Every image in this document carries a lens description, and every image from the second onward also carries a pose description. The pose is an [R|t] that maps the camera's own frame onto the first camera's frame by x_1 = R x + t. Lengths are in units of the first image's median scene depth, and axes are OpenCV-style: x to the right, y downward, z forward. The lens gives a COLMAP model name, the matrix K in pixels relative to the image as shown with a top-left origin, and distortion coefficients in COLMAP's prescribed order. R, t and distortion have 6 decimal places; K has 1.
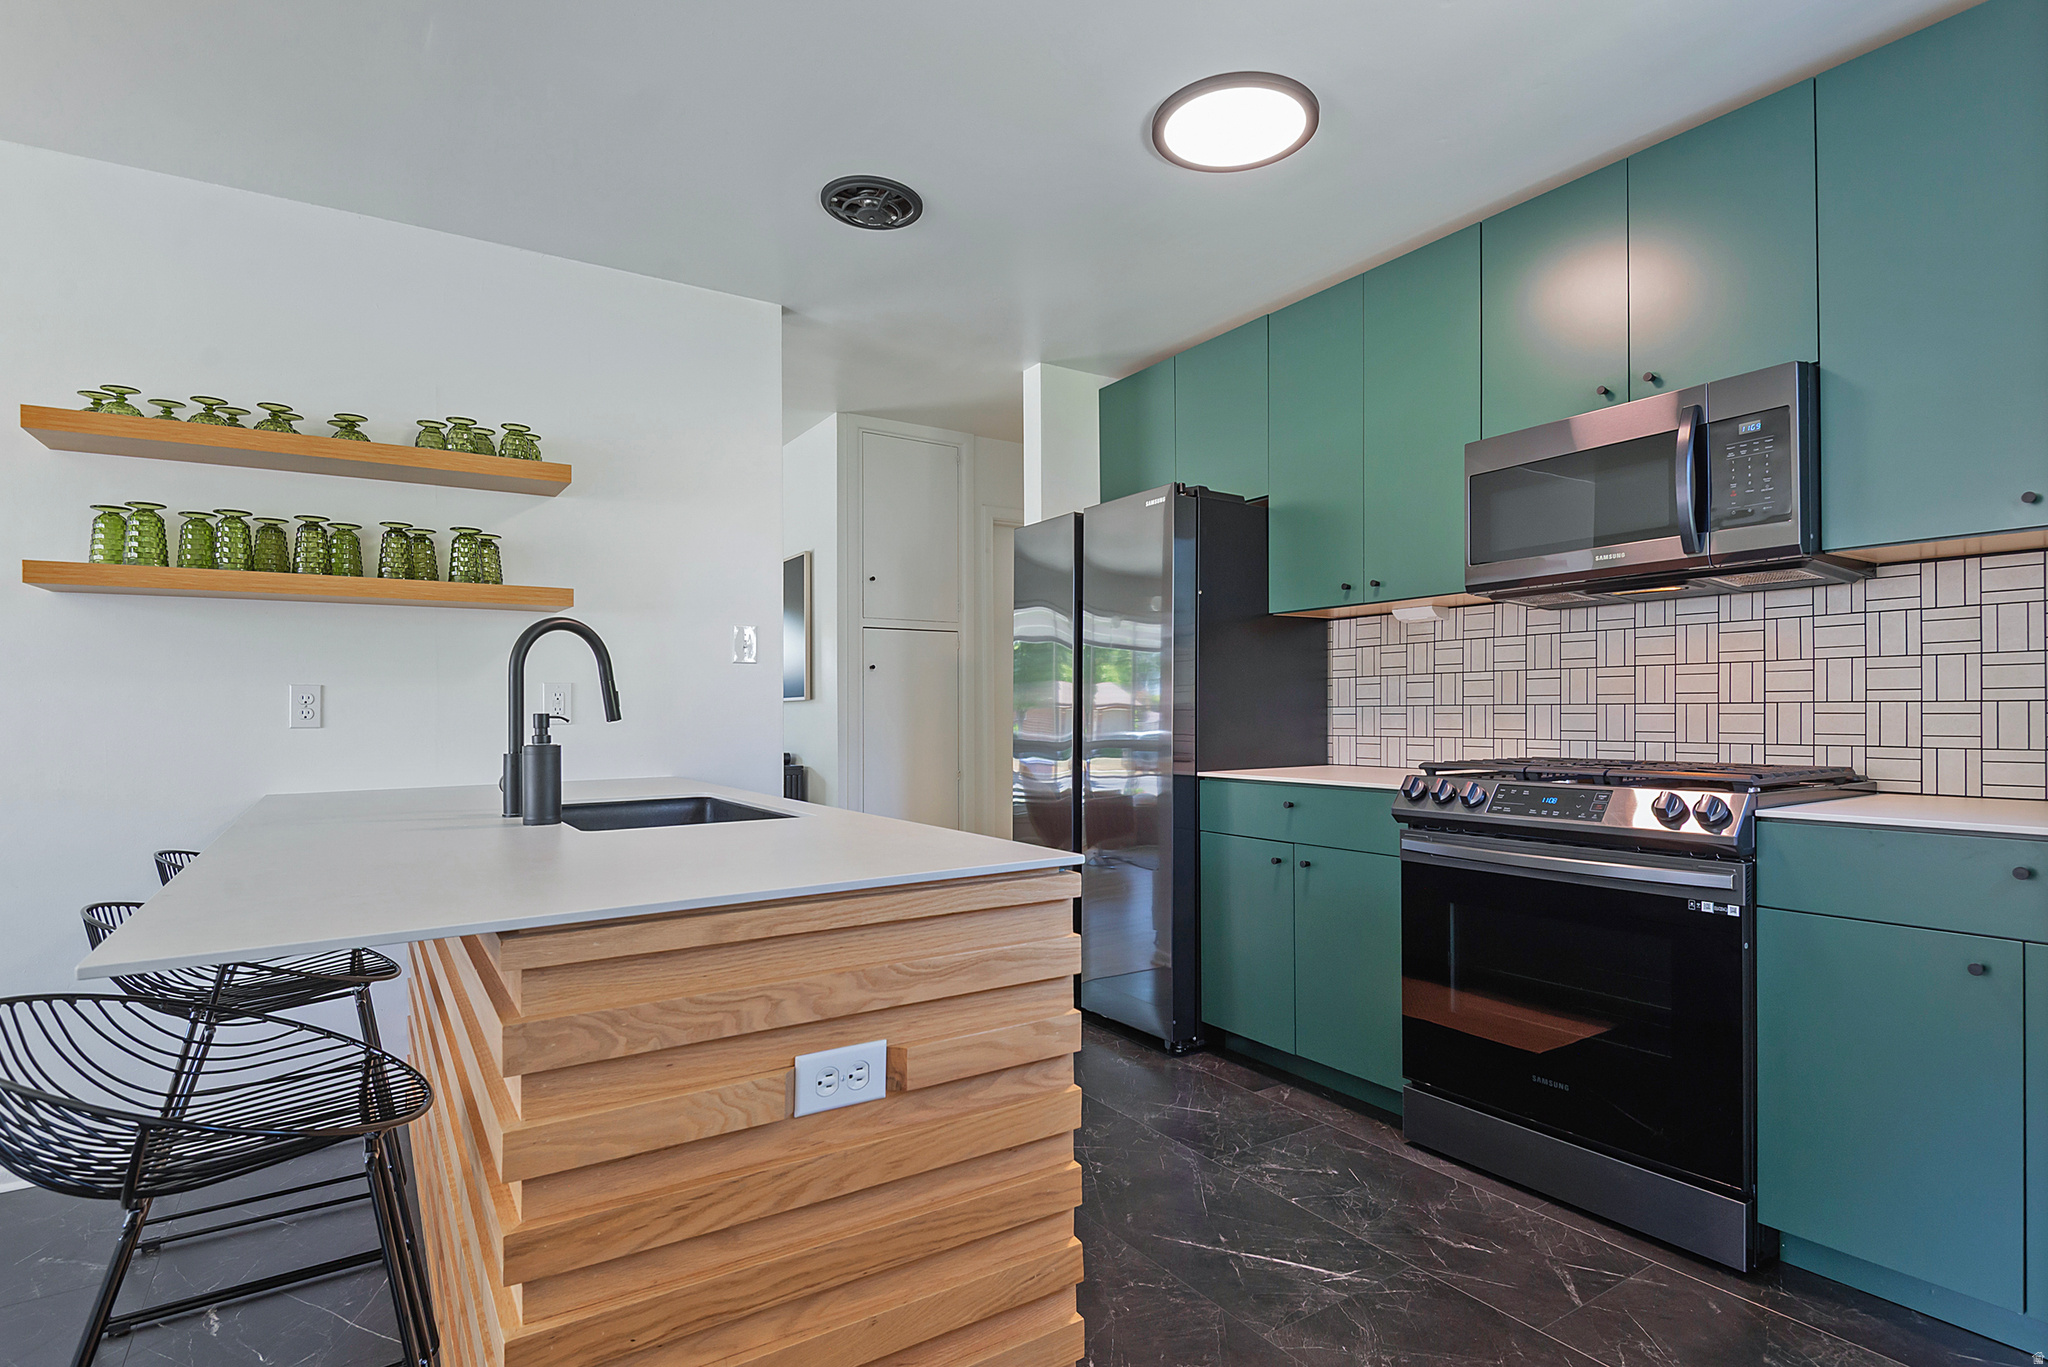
lens RADIAL K [[1017.2, 0, 1052.3], [0, 1017.2, 710.3], [0, 0, 1]] dist [0.029545, -0.027498]
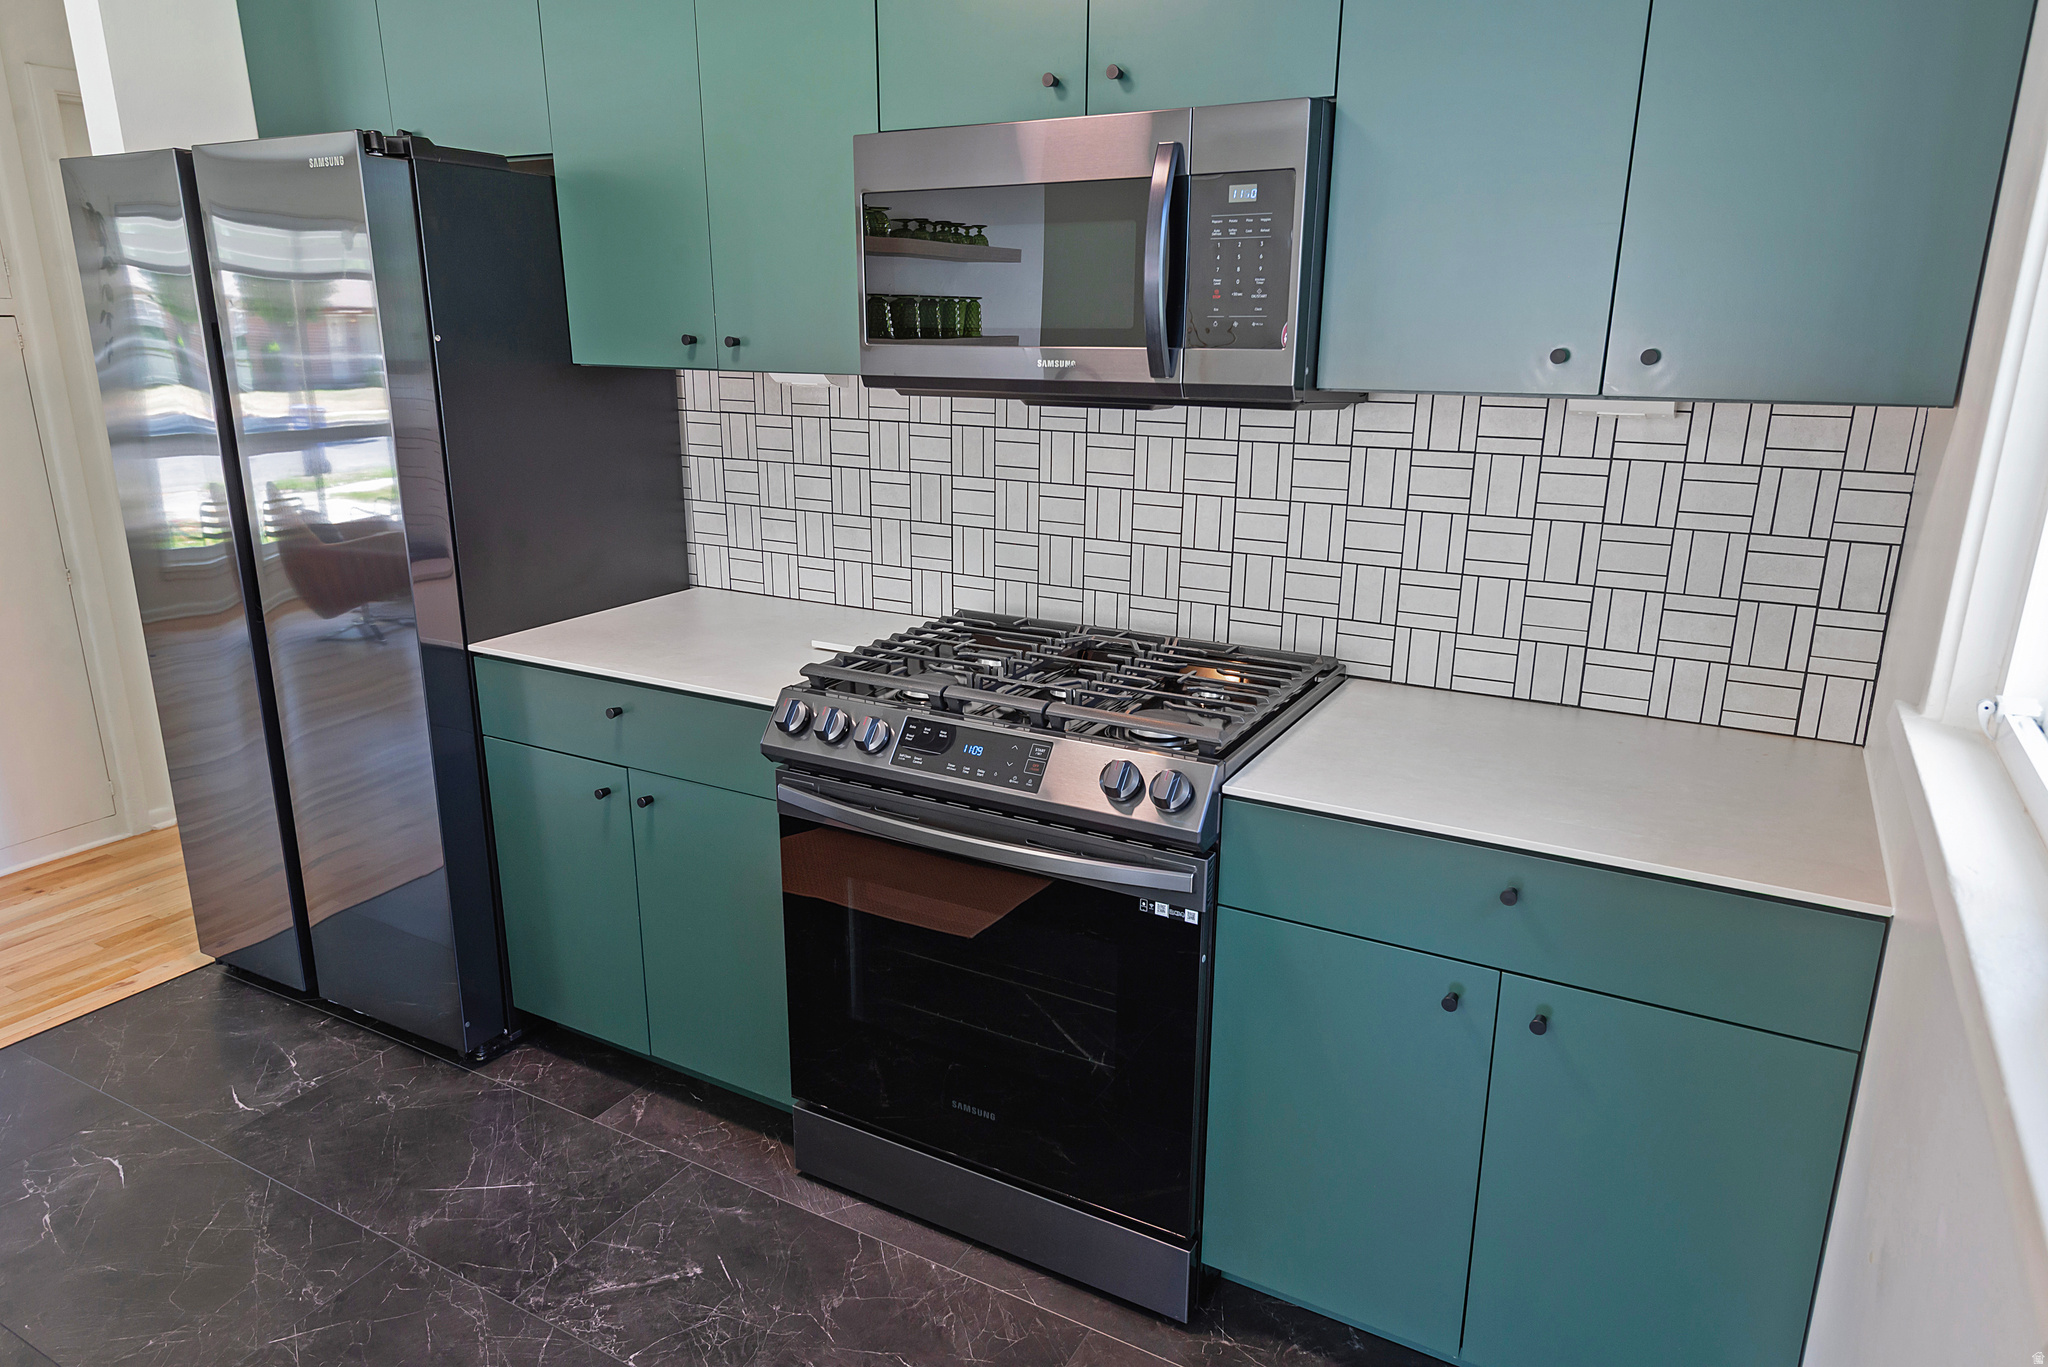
lens RADIAL K [[1269.5, 0, 1009.2], [0, 1269.5, 677.2], [0, 0, 1]] dist [0.068425, -0.072094]
pose [[0.896986, -0.116599, 0.426404, 0.130128], [-0.005719, 0.961446, 0.274935, -0.170773], [-0.442021, -0.249051, 0.861737, 0.230983]]
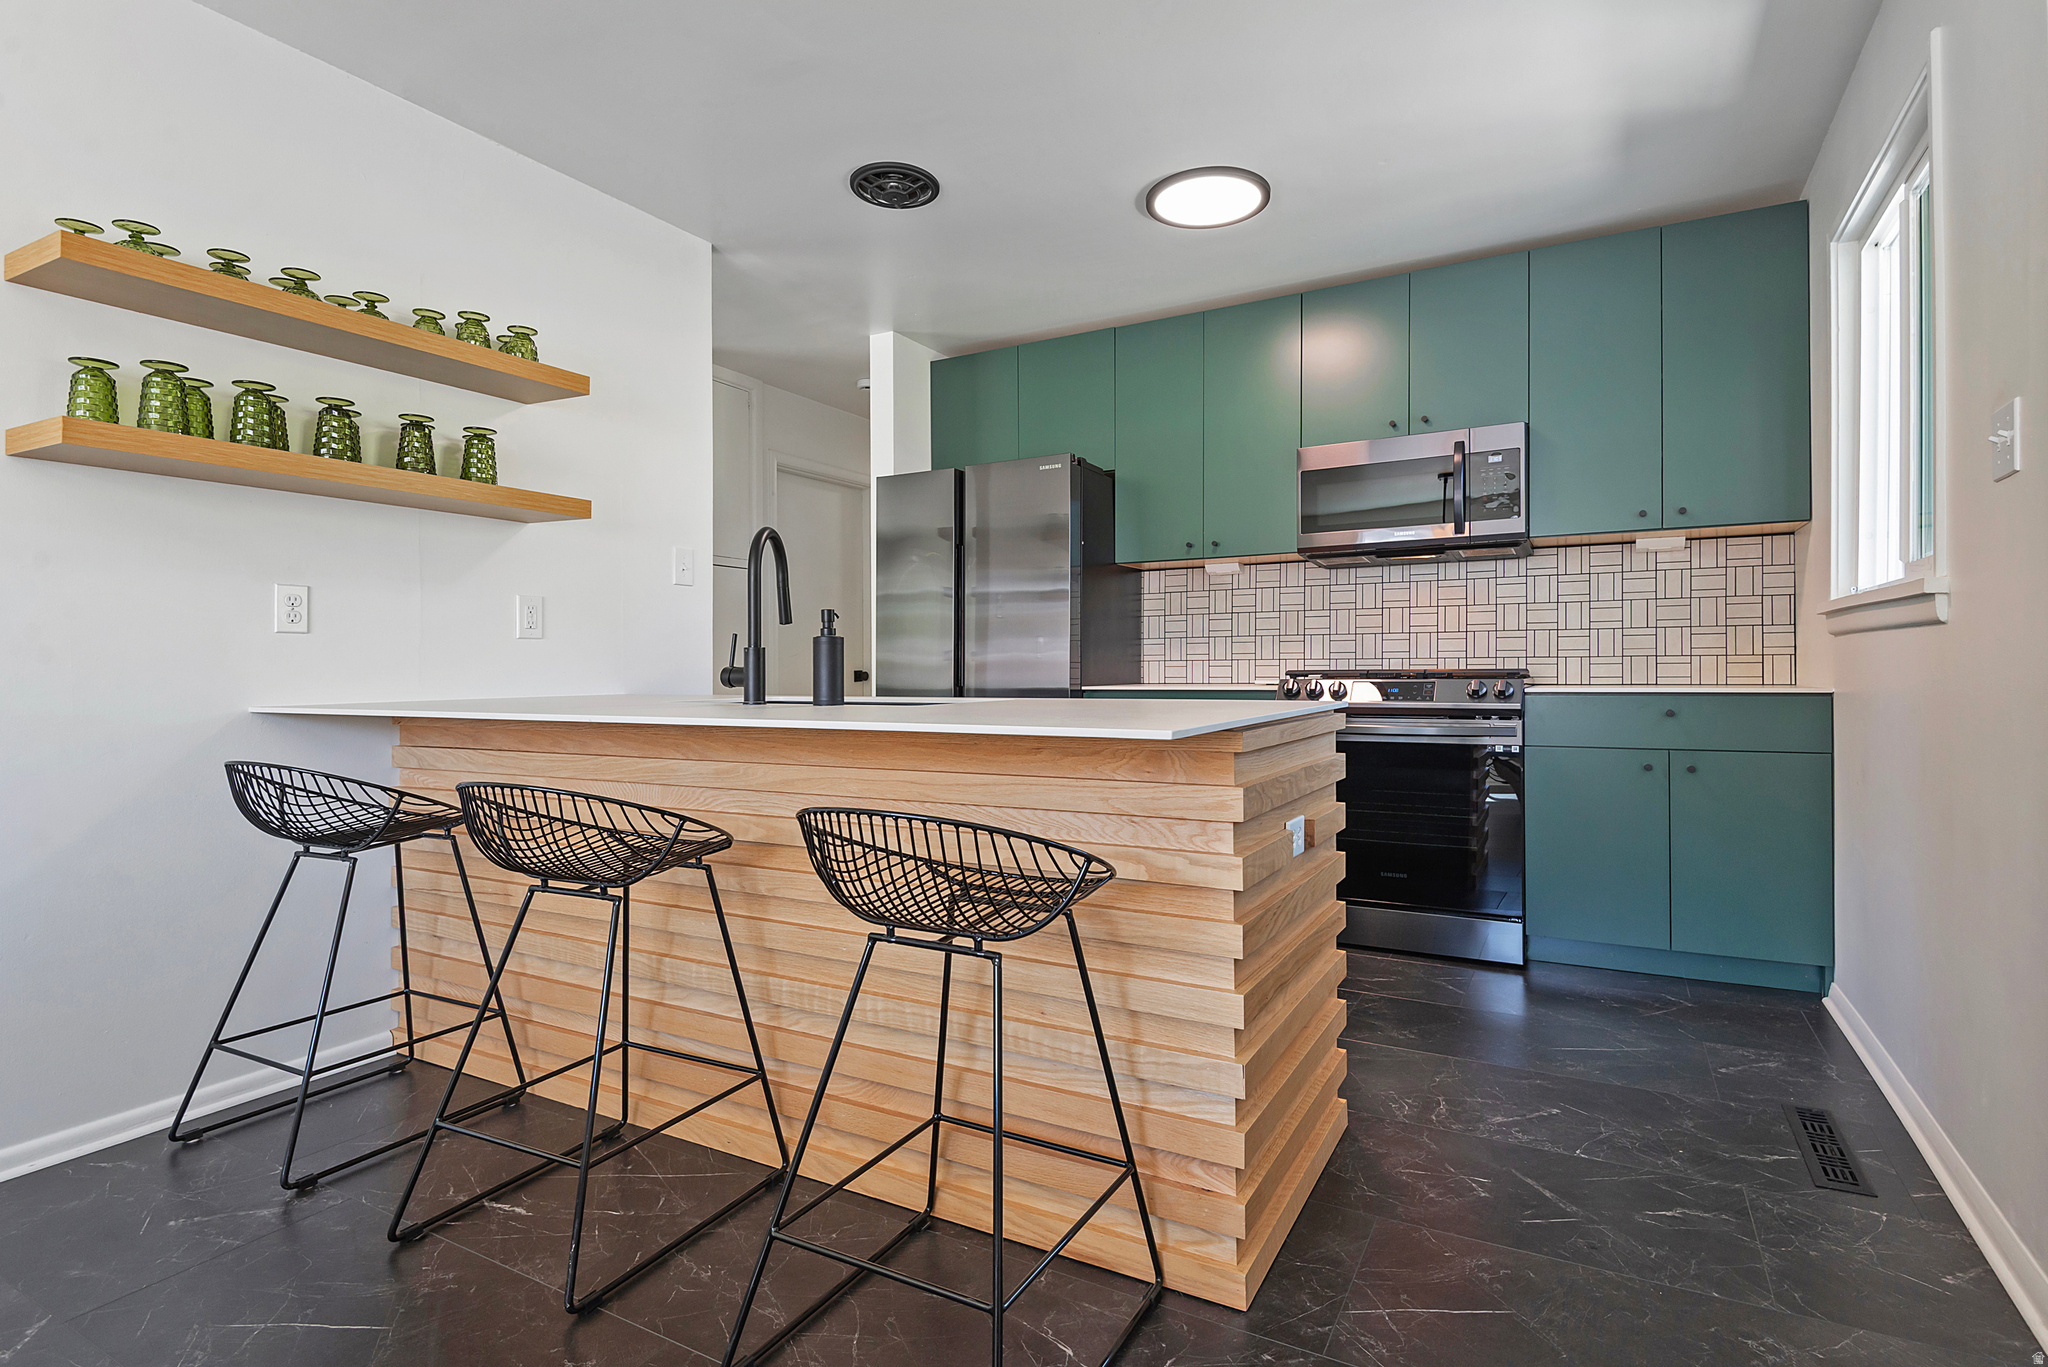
lens RADIAL K [[987.8, 0, 1025.1], [0, 987.8, 667.3], [0, 0, 1]] dist [0.075820, -0.064235]
pose [[0.893412, 0.002626, 0.449230, -0.593451], [-0.001720, 0.999996, -0.002424, 0.051033], [-0.449234, 0.001393, 0.893413, -0.075527]]
